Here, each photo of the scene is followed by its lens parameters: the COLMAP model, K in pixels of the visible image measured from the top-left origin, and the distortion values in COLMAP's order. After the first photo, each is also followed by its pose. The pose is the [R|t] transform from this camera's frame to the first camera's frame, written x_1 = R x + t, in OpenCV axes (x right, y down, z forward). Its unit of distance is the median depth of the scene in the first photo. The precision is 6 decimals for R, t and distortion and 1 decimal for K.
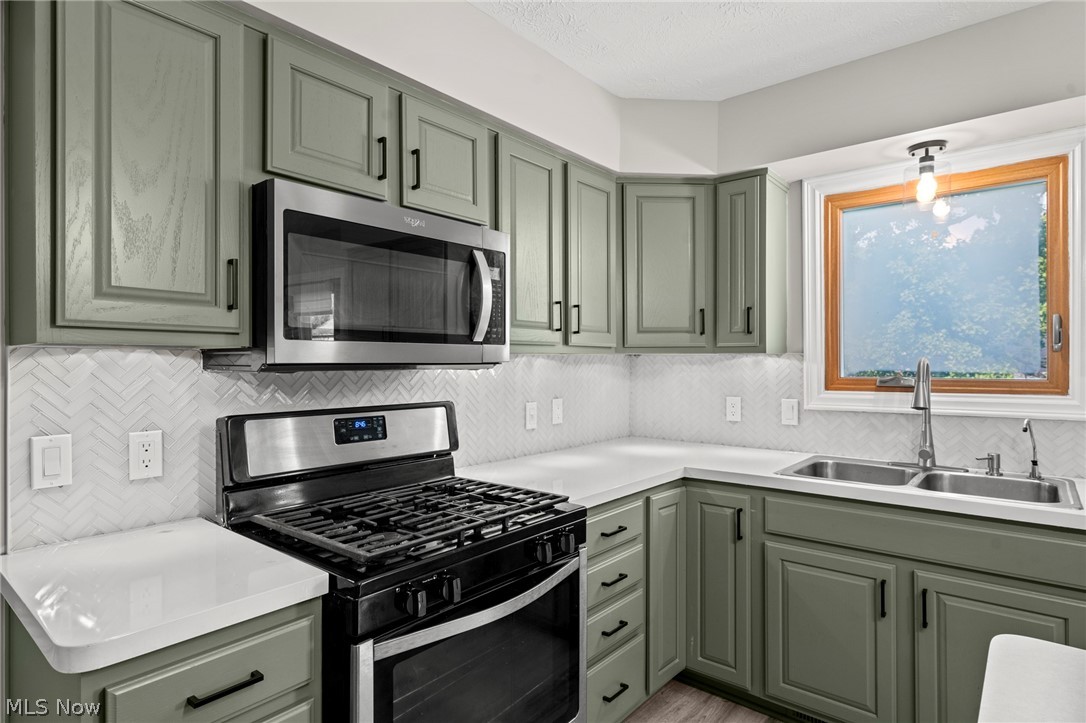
lens RADIAL K [[588.5, 0, 543.0], [0, 588.5, 361.5], [0, 0, 1]] dist [0.000636, 0.000035]
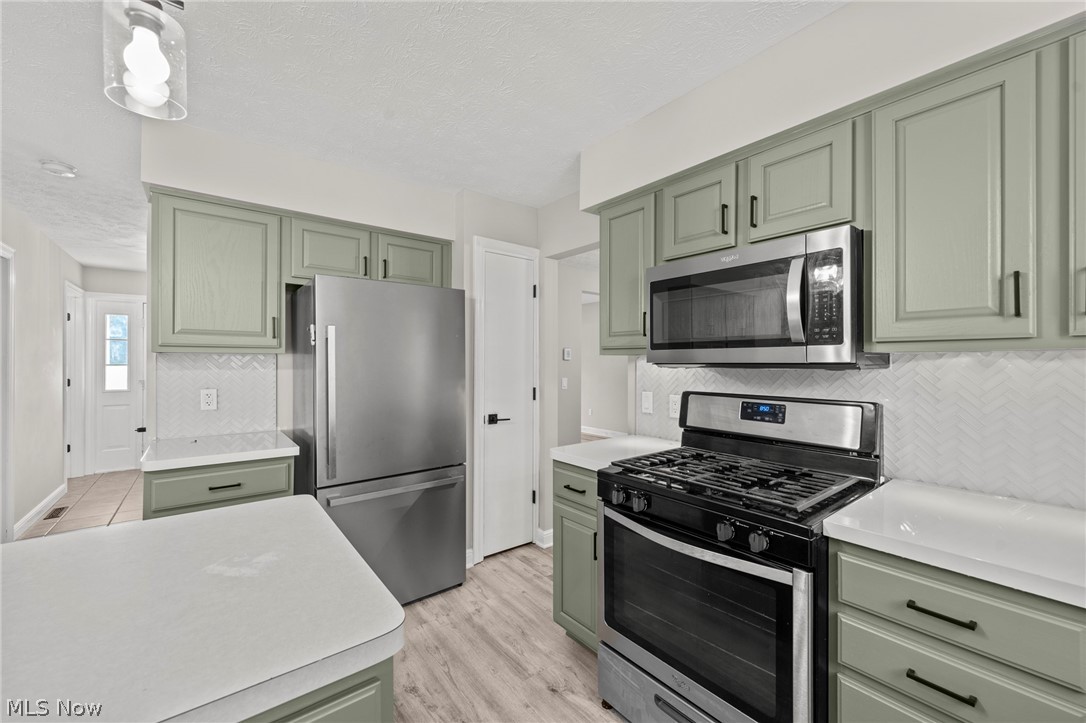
lens RADIAL K [[433.9, 0, 543.0], [0, 433.9, 361.5], [0, 0, 1]] dist [-0.000019, -0.000069]
pose [[-0.214337, 0.002061, -0.976758, 0.747288], [0.003798, 0.999992, 0.001277, -0.003801], [0.976752, -0.003436, -0.214343, 0.705001]]
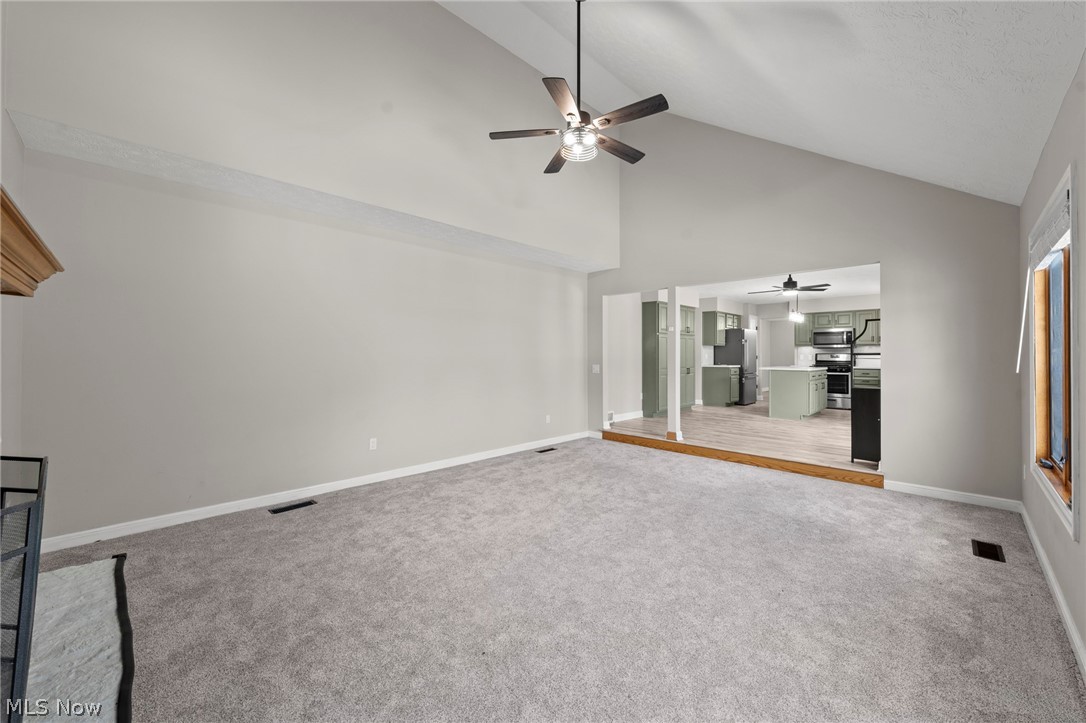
lens RADIAL K [[412.5, 0, 543.0], [0, 412.5, 361.5], [0, 0, 1]] dist [-0.000422, -0.000030]
pose [[-0.091890, 0.014243, -0.995667, 5.209223], [0.004494, 0.999893, 0.013888, 0.087515], [0.995759, -0.003199, -0.091945, -2.207176]]
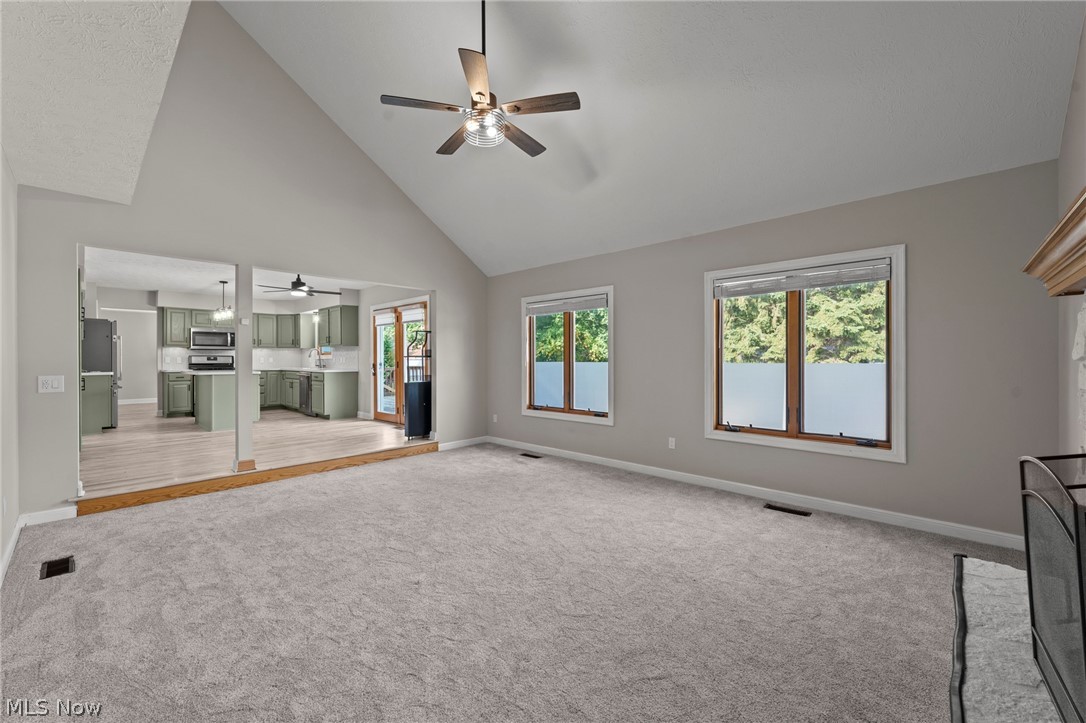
lens RADIAL K [[433.9, 0, 543.0], [0, 433.9, 361.5], [0, 0, 1]] dist [-0.000019, -0.000069]
pose [[0.998061, -0.000545, -0.062245, 3.859971], [0.001344, 0.999917, 0.012798, 0.085401], [0.062233, -0.012857, 0.997979, -3.825010]]
